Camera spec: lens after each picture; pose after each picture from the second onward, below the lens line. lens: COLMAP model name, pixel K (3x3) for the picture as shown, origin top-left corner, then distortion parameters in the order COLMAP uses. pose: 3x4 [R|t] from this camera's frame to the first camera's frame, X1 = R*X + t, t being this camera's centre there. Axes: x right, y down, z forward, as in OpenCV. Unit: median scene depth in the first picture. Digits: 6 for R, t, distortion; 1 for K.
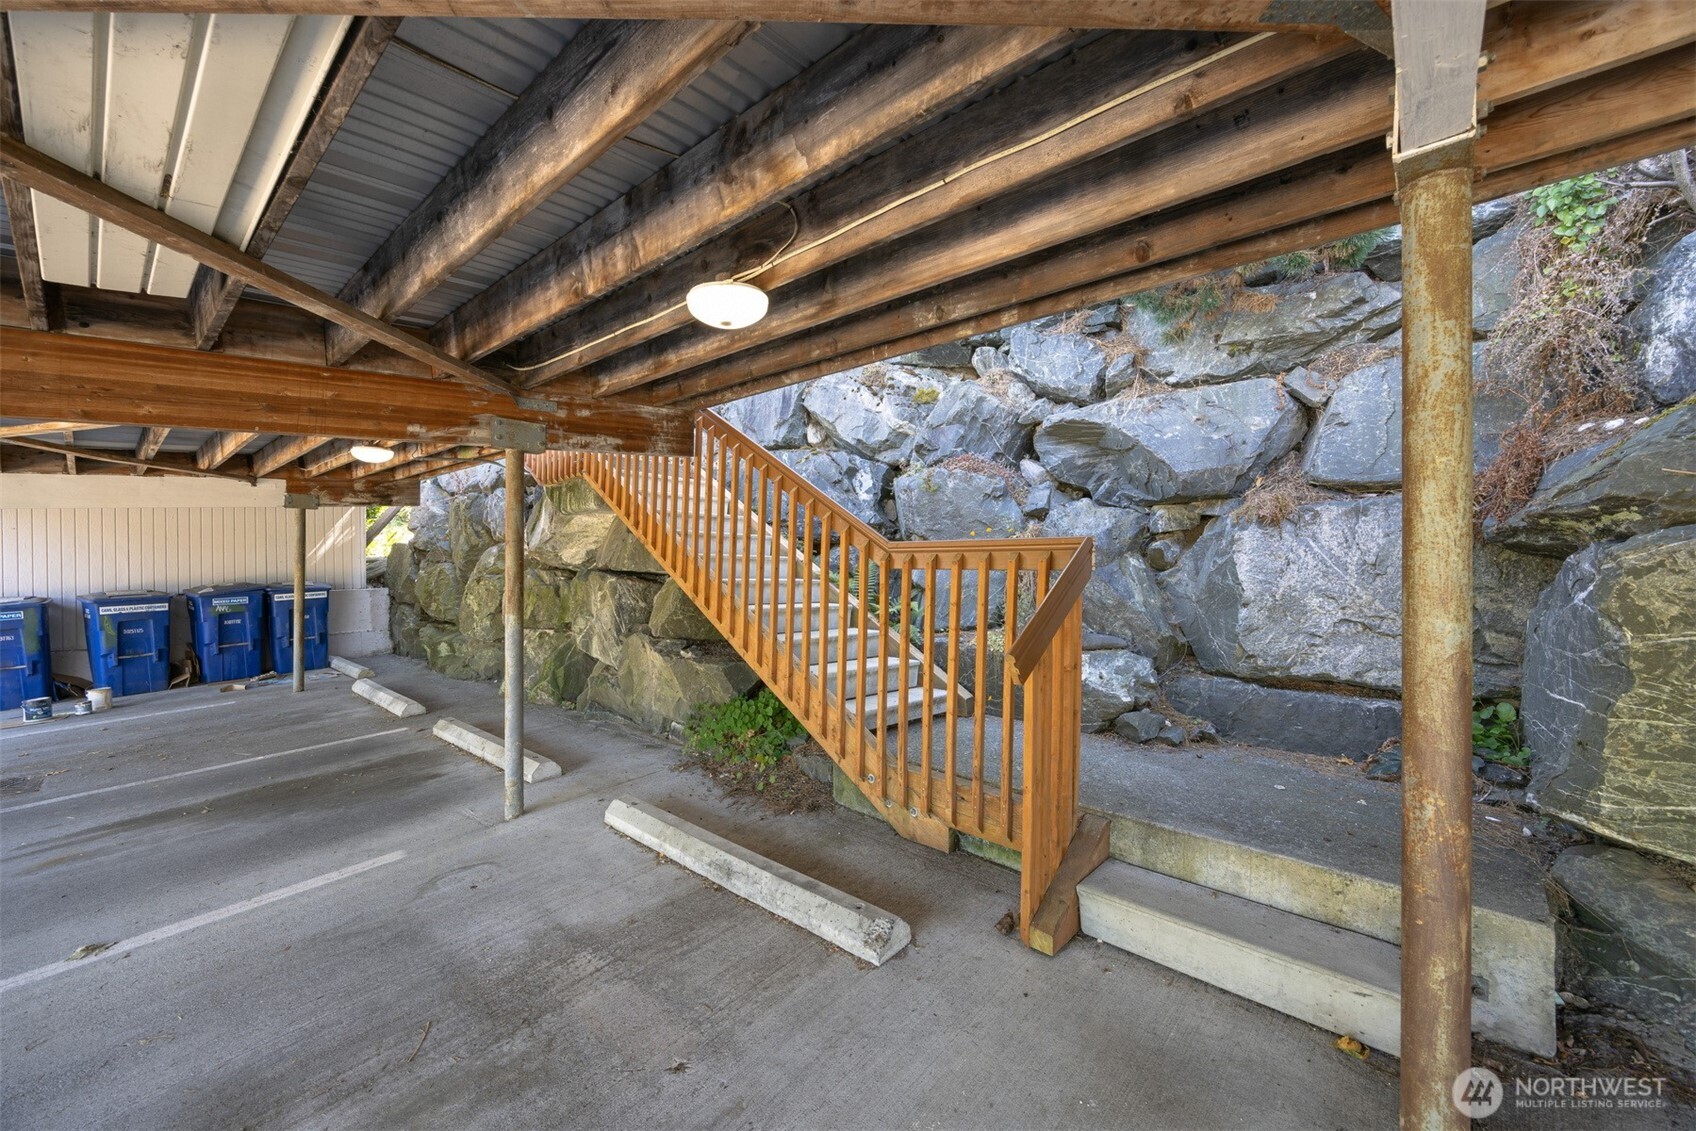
lens RADIAL K [[724.2, 0, 853.4], [0, 724.2, 537.5], [0, 0, 1]] dist [0.000574, 0.000038]
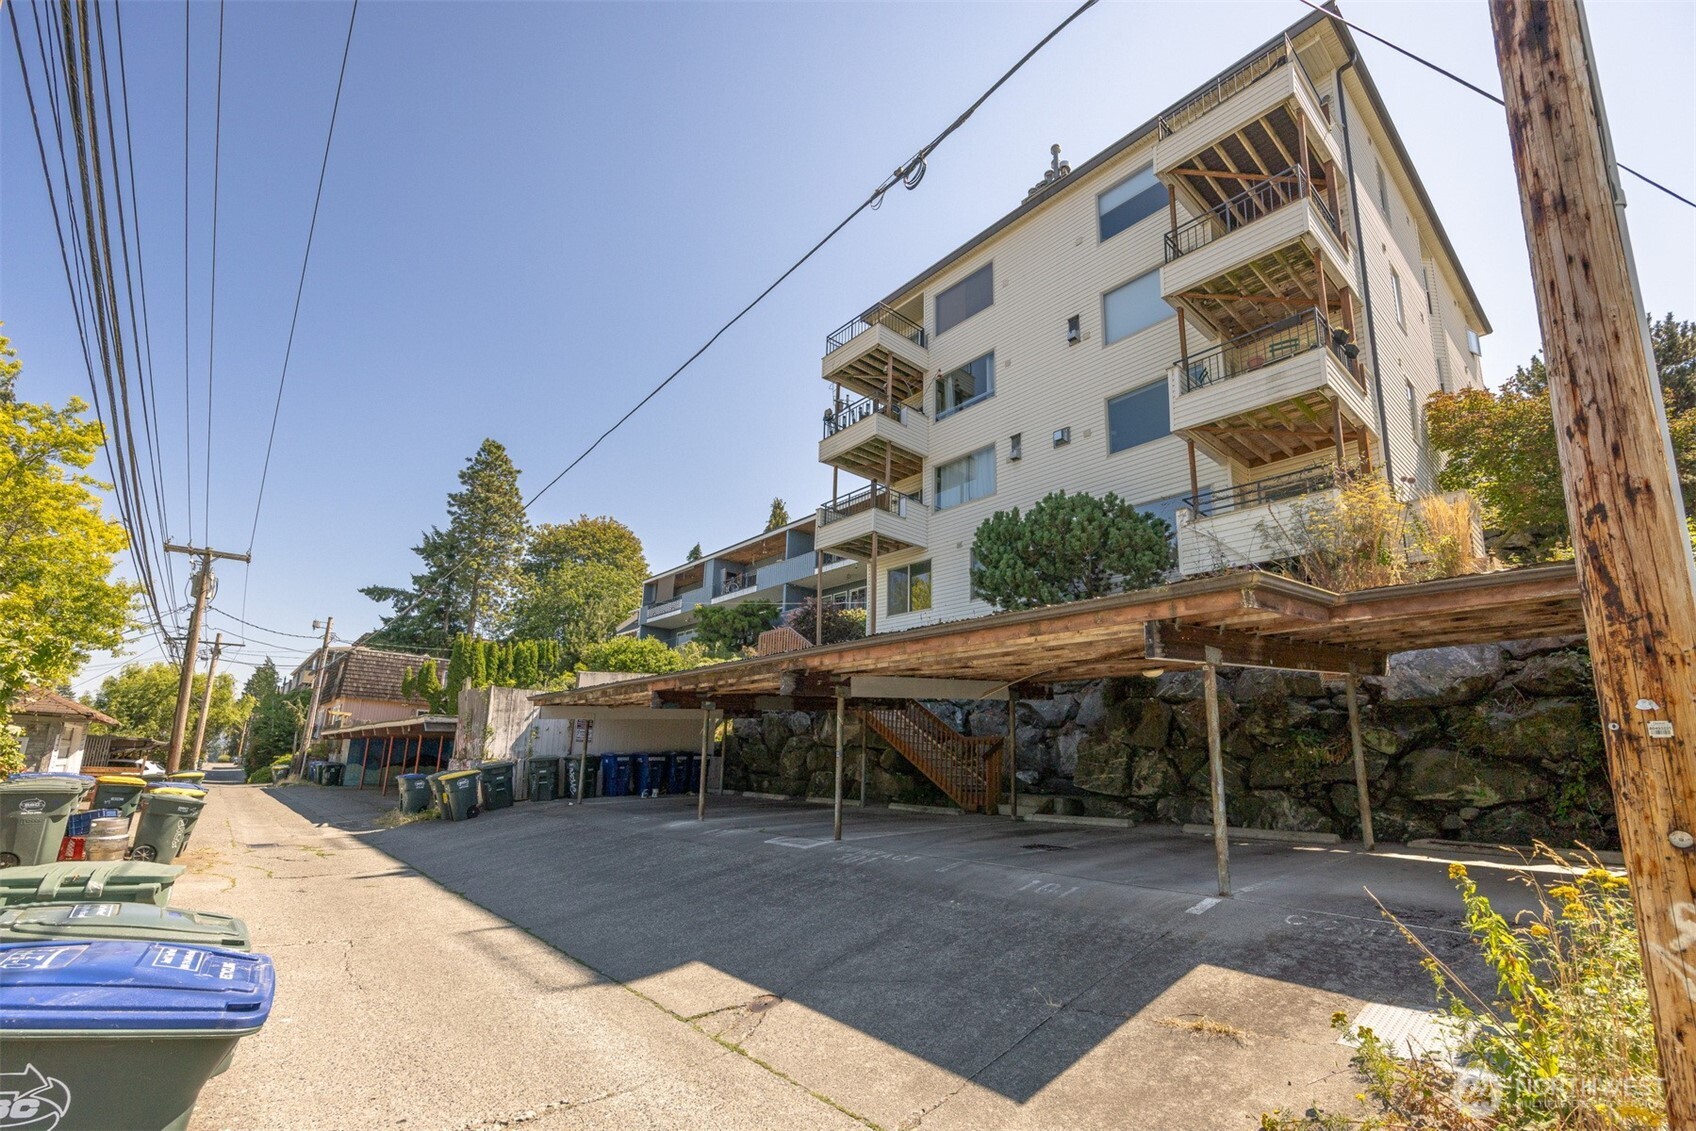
lens RADIAL K [[721.0, 0, 845.6], [0, 721.0, 595.8], [0, 0, 1]] dist [0.000060, 0.000004]
pose [[0.988240, 0.000264, -0.152913, 0.011484], [-0.031106, 0.979435, -0.199345, 0.041284], [0.149716, 0.201758, 0.967925, -2.172336]]
